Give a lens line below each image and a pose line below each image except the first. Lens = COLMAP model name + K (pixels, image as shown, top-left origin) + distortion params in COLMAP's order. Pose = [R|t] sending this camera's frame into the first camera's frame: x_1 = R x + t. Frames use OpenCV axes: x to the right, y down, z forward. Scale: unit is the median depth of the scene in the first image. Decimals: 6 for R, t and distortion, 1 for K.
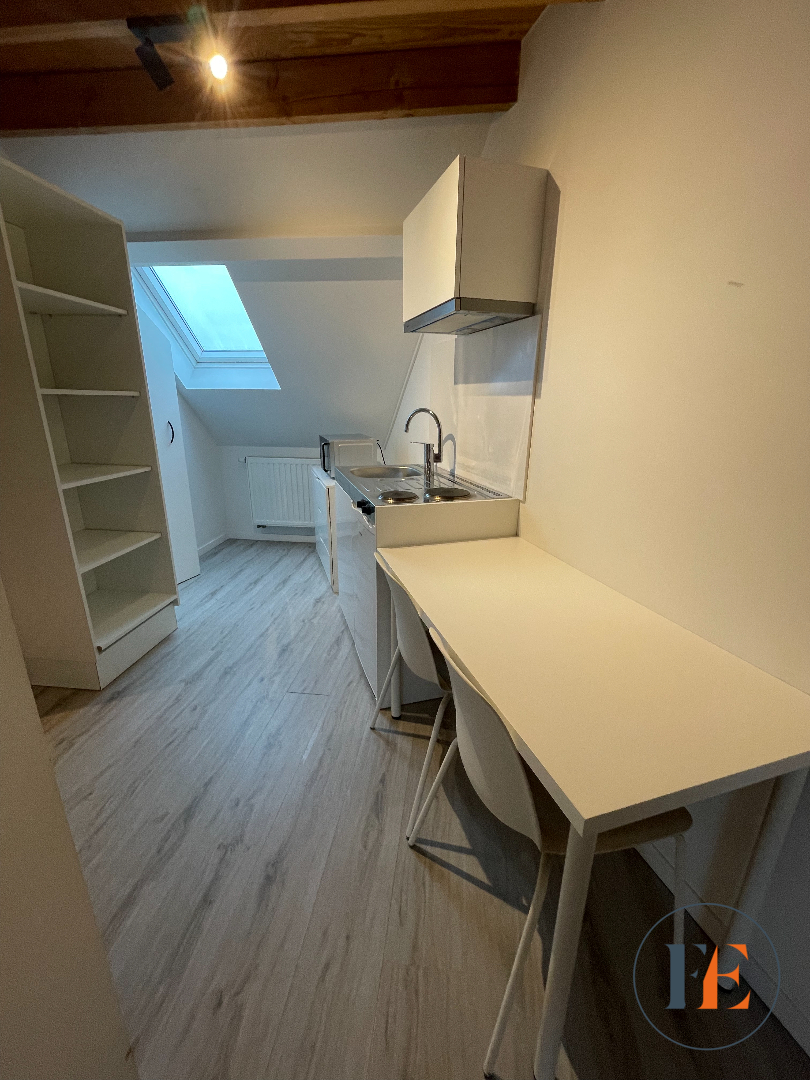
lens RADIAL K [[443.7, 0, 405.0], [0, 443.7, 540.0], [0, 0, 1]] dist [-0.013279, 0.000257]
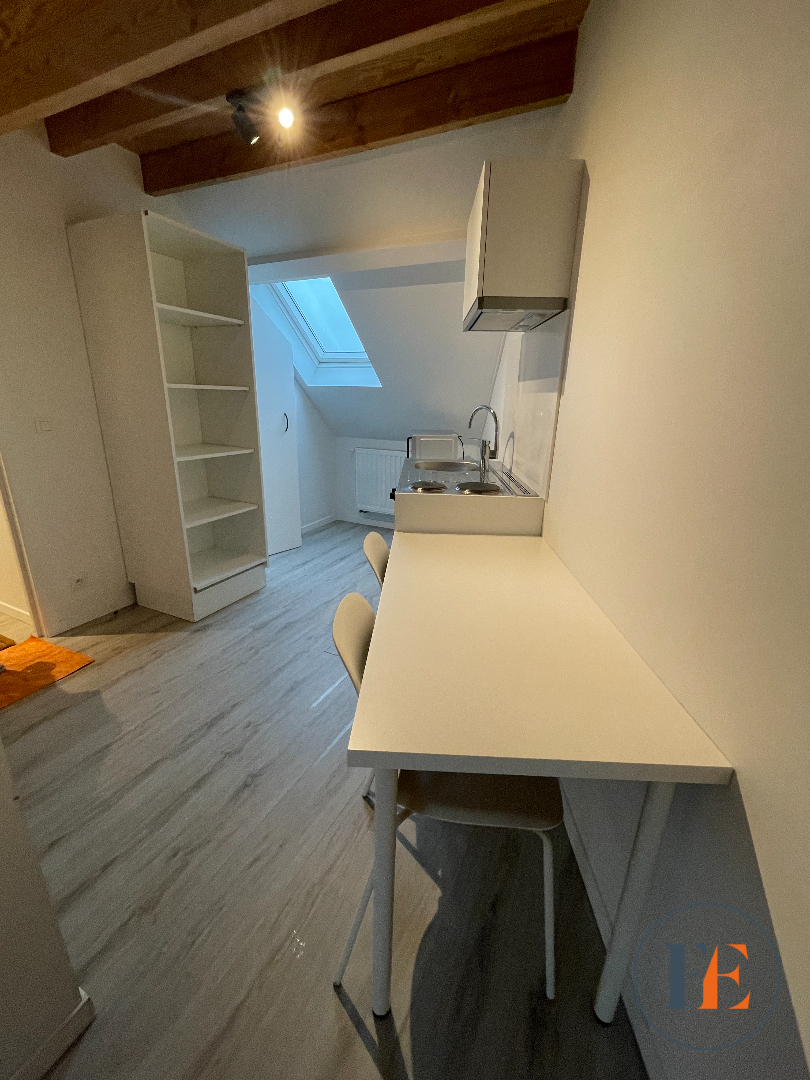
lens RADIAL K [[443.7, 0, 405.0], [0, 443.7, 540.0], [0, 0, 1]] dist [-0.013279, 0.000257]
pose [[0.943129, 0.112371, -0.312860, 0.252791], [-0.111870, 0.993529, 0.019612, 0.012553], [0.313039, 0.016503, 0.949597, -0.022617]]
